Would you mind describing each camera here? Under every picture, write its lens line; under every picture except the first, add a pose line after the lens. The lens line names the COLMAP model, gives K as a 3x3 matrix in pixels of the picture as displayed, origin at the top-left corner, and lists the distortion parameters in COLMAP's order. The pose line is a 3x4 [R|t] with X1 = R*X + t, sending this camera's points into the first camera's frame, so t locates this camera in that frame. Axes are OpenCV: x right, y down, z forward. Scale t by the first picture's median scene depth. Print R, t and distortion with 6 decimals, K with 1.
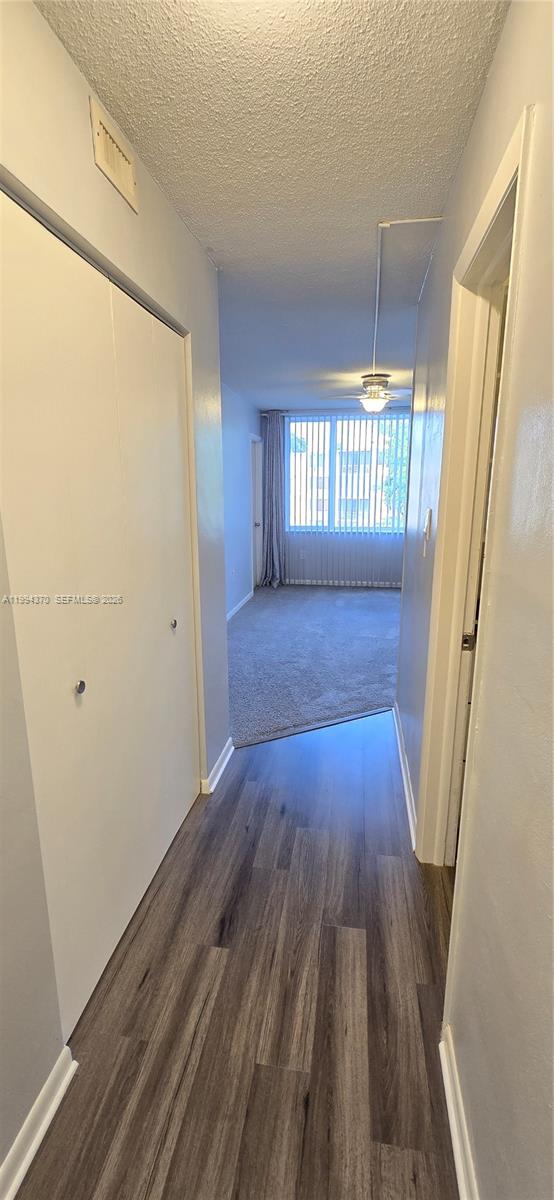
lens RADIAL K [[488.6, 0, 262.6], [0, 488.6, 599.5], [0, 0, 1]] dist [-0.004495, 0.002617]
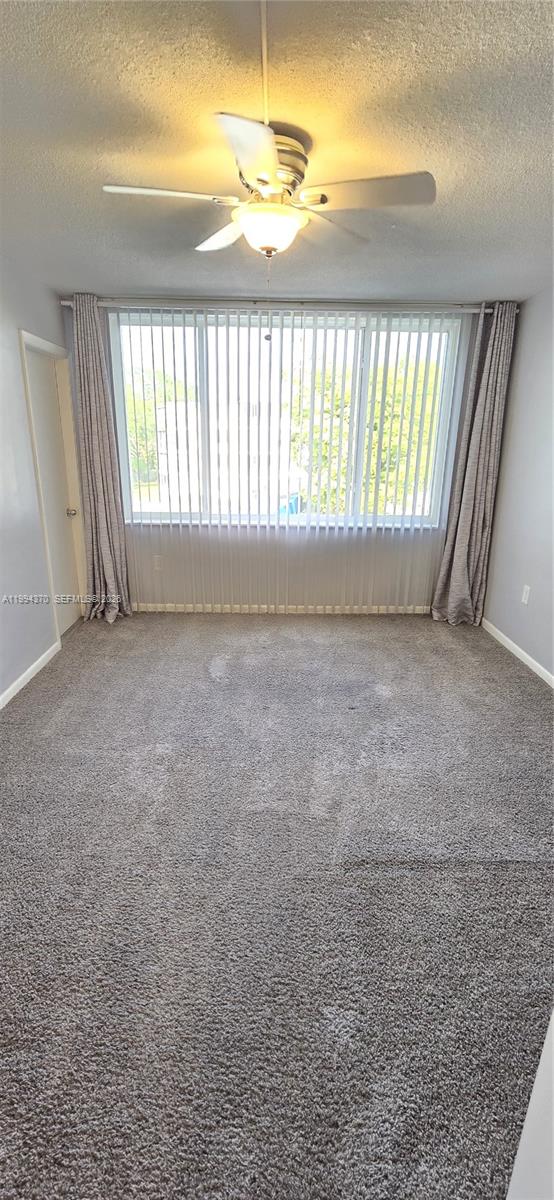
lens RADIAL K [[488.6, 0, 274.7], [0, 488.6, 593.5], [0, 0, 1]] dist [-0.004495, 0.002617]
pose [[0.975752, -0.039961, 0.215200, 0.092777], [0.022632, 0.996343, 0.082395, -0.102848], [-0.217706, -0.075527, 0.973088, 0.405644]]
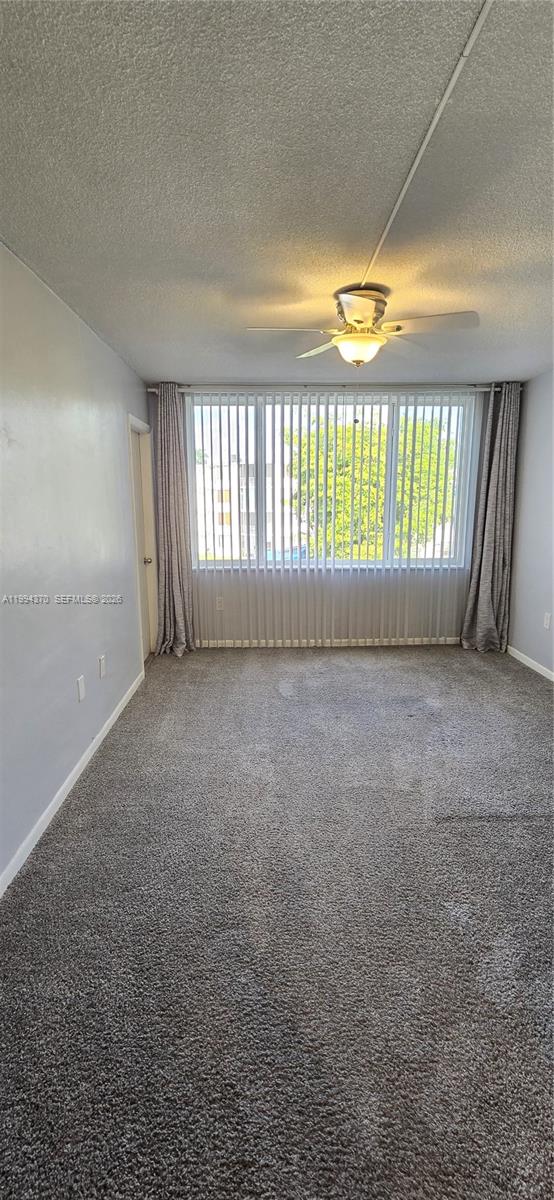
lens RADIAL K [[488.6, 0, 277.5], [0, 488.6, 598.5], [0, 0, 1]] dist [-0.004495, 0.002617]
pose [[0.973889, -0.038580, 0.223724, 0.010076], [0.044204, 0.998819, -0.020183, -0.083808], [-0.222681, 0.029545, 0.974444, 0.340175]]
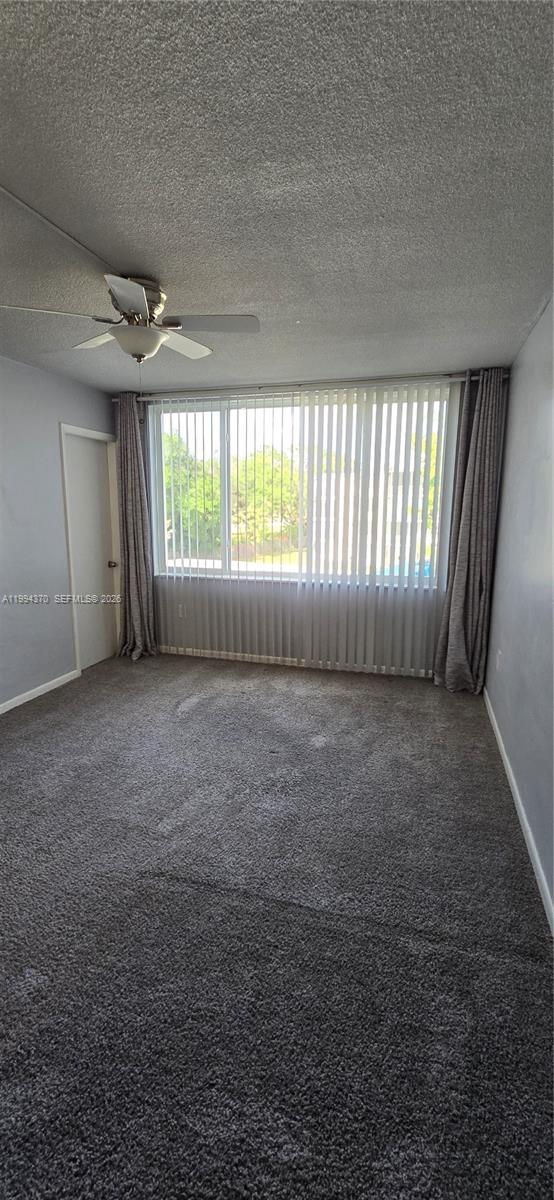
lens RADIAL K [[488.6, 0, 283.3], [0, 488.6, 601.7], [0, 0, 1]] dist [-0.004495, 0.002617]
pose [[0.997446, 0.031320, -0.064184, 0.270002], [-0.033458, 0.998911, -0.032510, -0.089533], [0.063096, 0.034574, 0.997408, 0.354285]]
